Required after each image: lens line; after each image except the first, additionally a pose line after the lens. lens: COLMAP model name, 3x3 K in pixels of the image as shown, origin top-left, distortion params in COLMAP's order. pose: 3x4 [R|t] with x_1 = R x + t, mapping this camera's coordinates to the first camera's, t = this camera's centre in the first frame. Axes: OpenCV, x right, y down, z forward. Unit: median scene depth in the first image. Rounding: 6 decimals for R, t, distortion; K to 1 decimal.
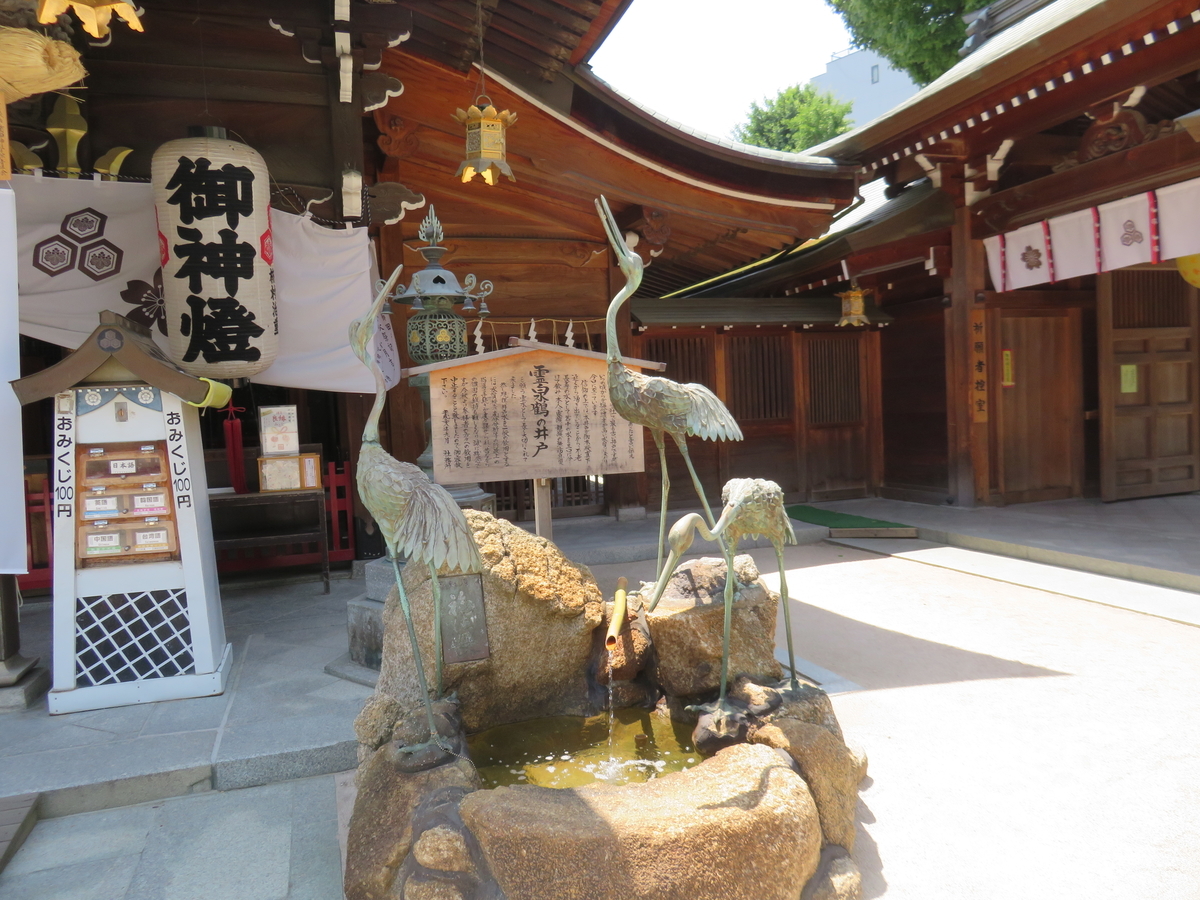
lens RADIAL K [[851.7, 0, 601.7], [0, 851.7, 449.1], [0, 0, 1]] dist [-0.011731, 0.004652]
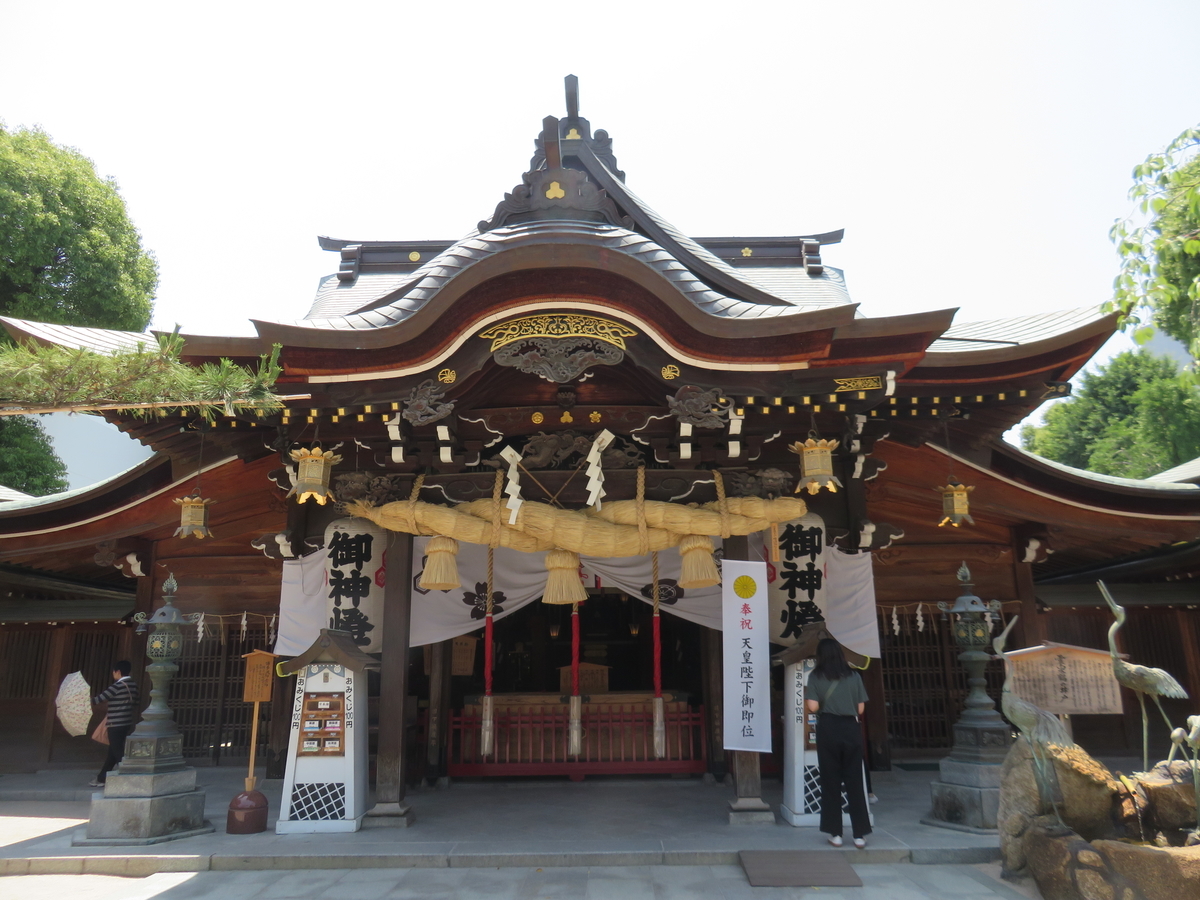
lens RADIAL K [[851.7, 0, 597.9], [0, 851.7, 455.4], [0, 0, 1]] dist [-0.011731, 0.004652]
pose [[0.940243, -0.050606, -0.336723, -0.361509], [-0.043892, 0.962631, -0.267236, 0.027594], [0.337663, 0.266046, 0.902886, -1.166412]]
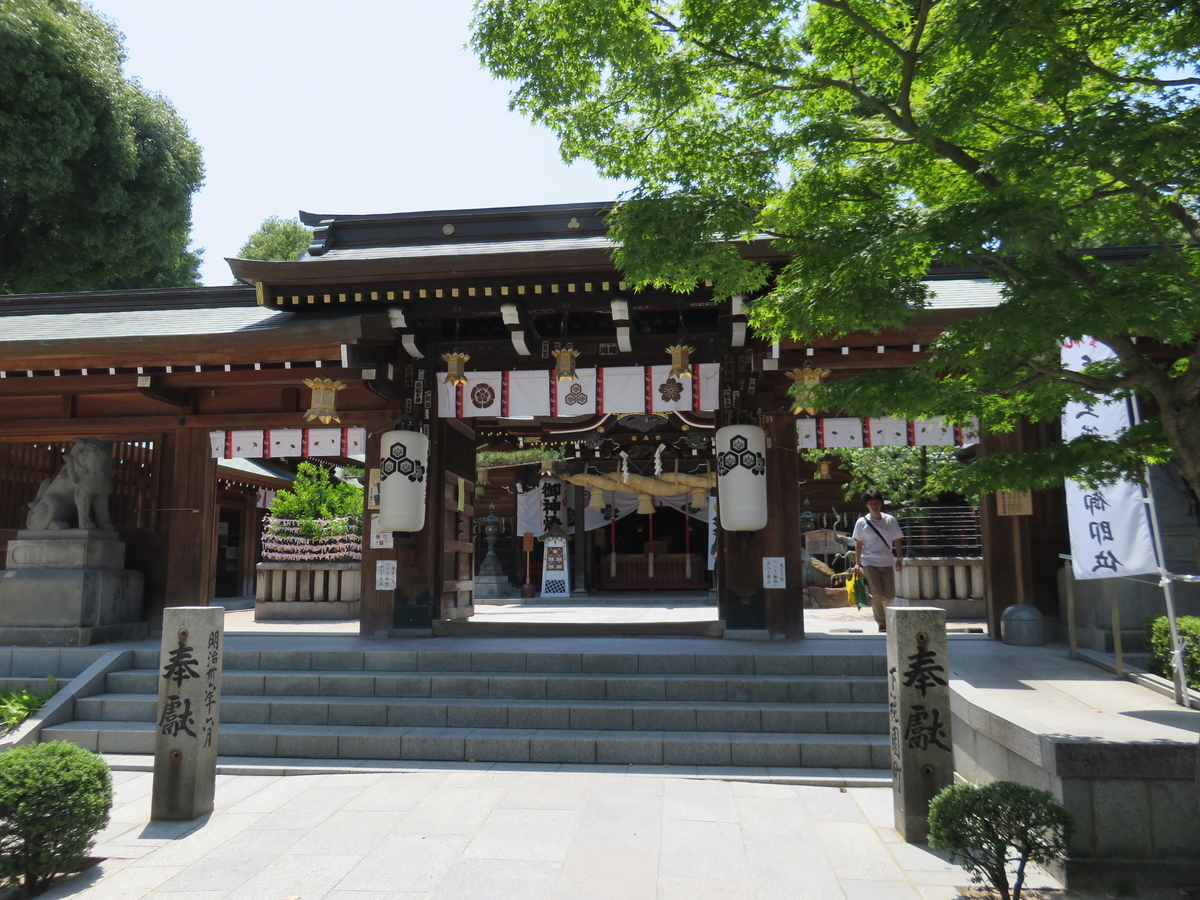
lens RADIAL K [[851.7, 0, 601.3], [0, 851.7, 449.9], [0, 0, 1]] dist [-0.011731, 0.004652]
pose [[0.904907, -0.020570, -0.425113, 0.875342], [-0.053871, 0.985262, -0.162346, 0.311484], [0.422187, 0.169810, 0.890462, -4.178188]]
